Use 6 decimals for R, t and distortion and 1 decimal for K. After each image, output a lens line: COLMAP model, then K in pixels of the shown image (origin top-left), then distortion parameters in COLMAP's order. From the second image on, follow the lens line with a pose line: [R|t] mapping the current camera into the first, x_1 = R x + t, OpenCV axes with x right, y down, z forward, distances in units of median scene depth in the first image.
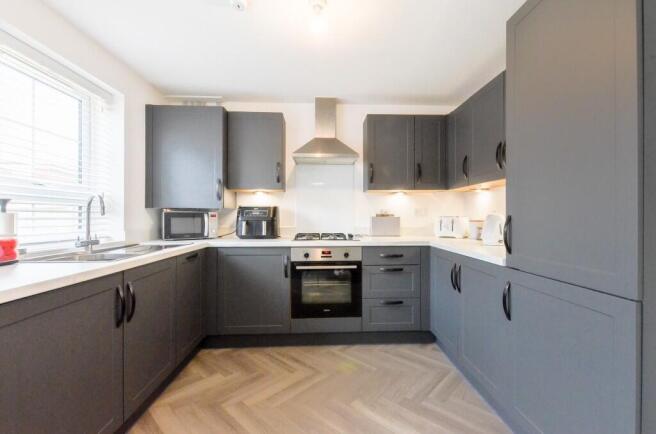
lens RADIAL K [[289.6, 0, 339.5], [0, 289.6, 213.7], [0, 0, 1]] dist [-0.001897, -0.002851]
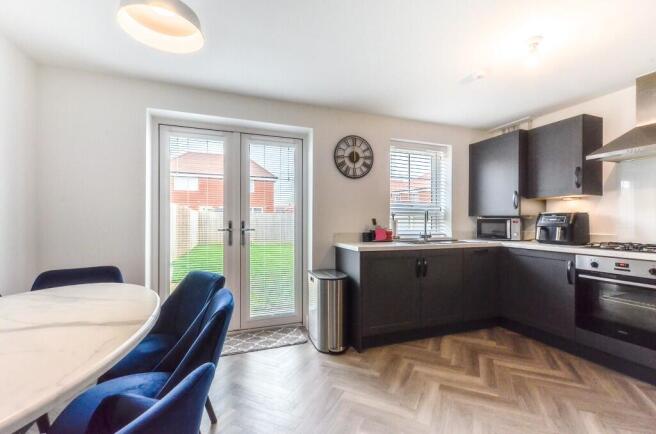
lens RADIAL K [[289.6, 0, 330.4], [0, 289.6, 221.0], [0, 0, 1]] dist [-0.001897, -0.002851]
pose [[0.277854, -0.000437, -0.960623, 0.540087], [0.001769, 0.999998, 0.000057, 0.002395], [0.960622, -0.001715, 0.277855, -0.069950]]
